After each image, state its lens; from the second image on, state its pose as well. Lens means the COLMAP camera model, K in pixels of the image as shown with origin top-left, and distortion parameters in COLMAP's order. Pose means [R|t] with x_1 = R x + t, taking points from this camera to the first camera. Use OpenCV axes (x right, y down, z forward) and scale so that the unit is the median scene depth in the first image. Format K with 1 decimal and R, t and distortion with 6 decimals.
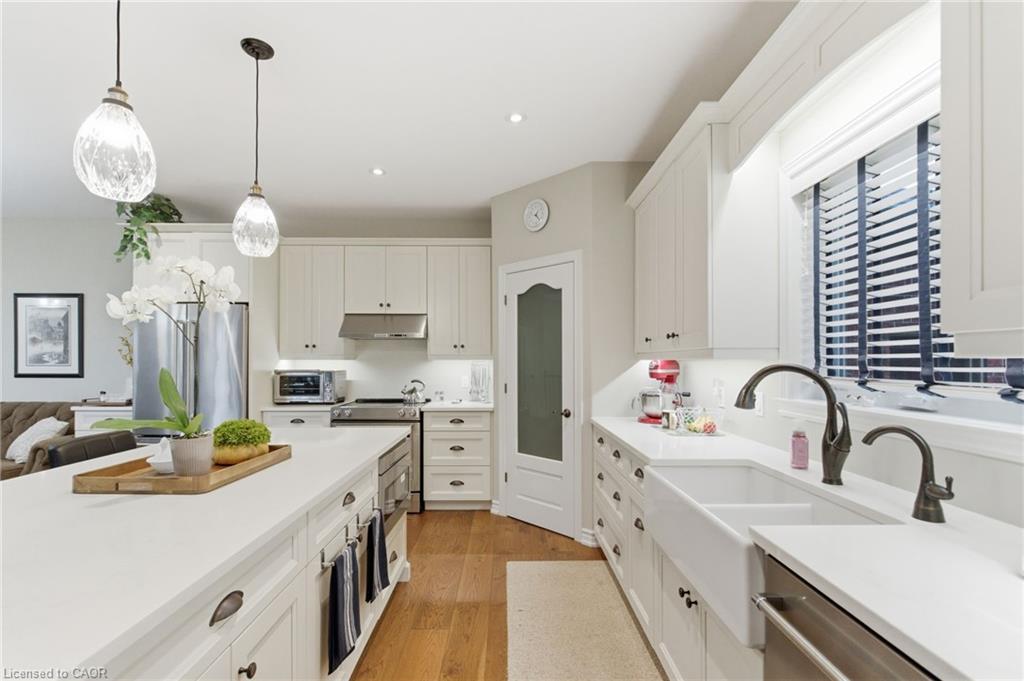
lens RADIAL K [[471.7, 0, 512.0], [0, 471.7, 340.5], [0, 0, 1]] dist [0.037174, 0.000155]
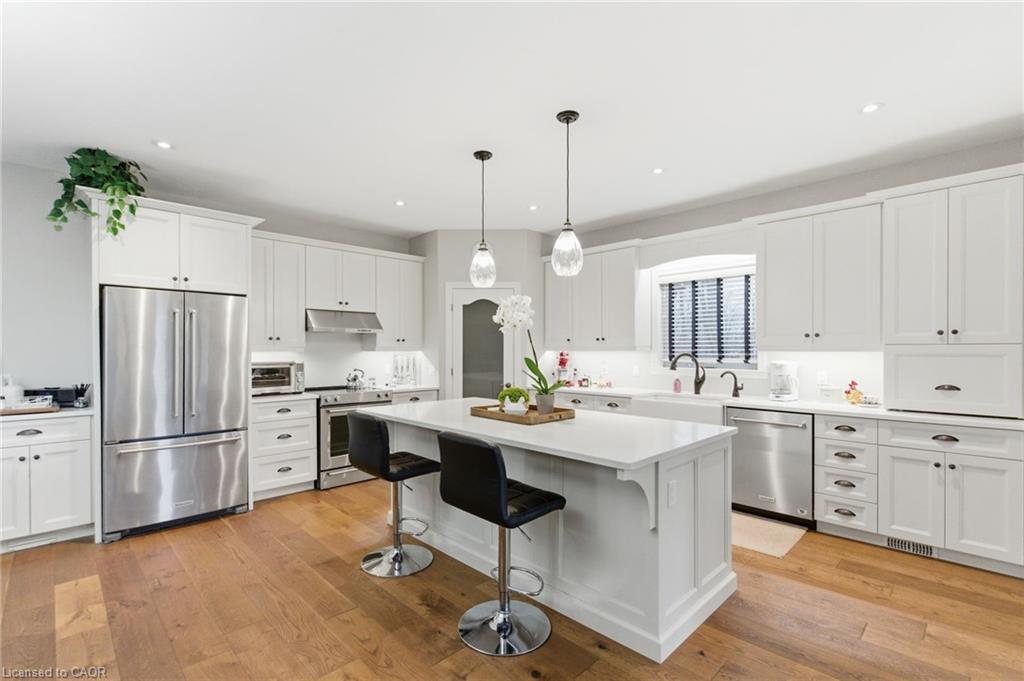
lens RADIAL K [[462.5, 0, 512.0], [0, 462.5, 340.5], [0, 0, 1]] dist [0.001975, -0.000089]
pose [[0.713974, 0.009708, 0.700105, -0.774816], [-0.029151, 0.999449, 0.015870, -0.015640], [-0.699565, -0.031739, 0.713863, -0.076344]]
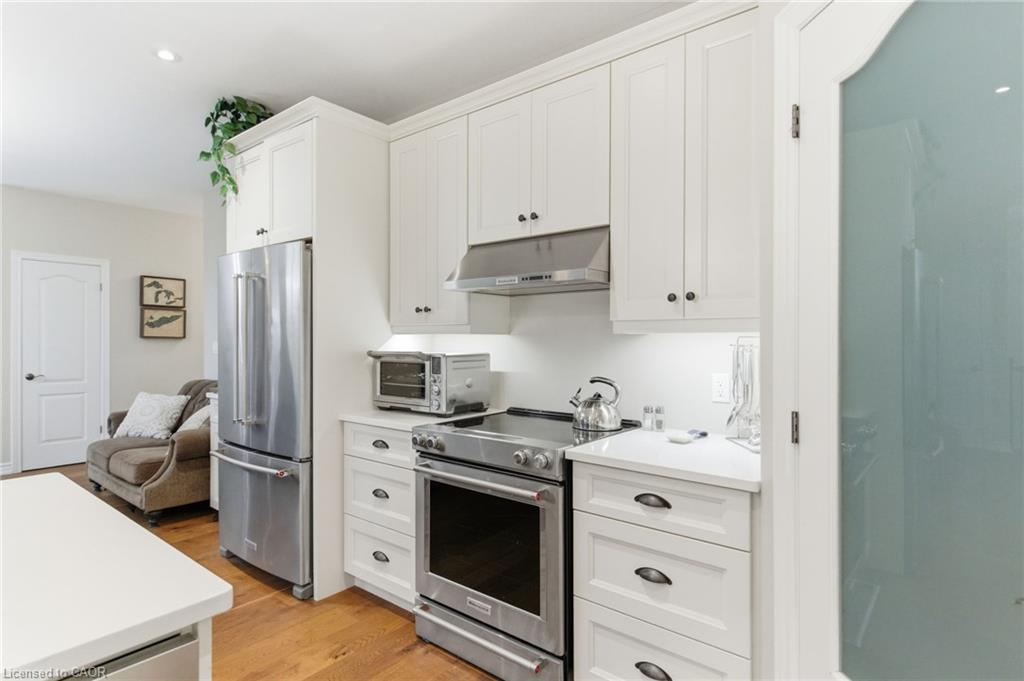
lens RADIAL K [[536.4, 0, 501.3], [0, 536.4, 339.7], [0, 0, 1]] dist [0.020429, -0.000069]
pose [[0.764519, 0.000830, -0.644601, 0.058027], [0.030090, 0.998863, 0.036973, 0.027476], [0.643899, -0.047663, 0.763625, 0.589045]]
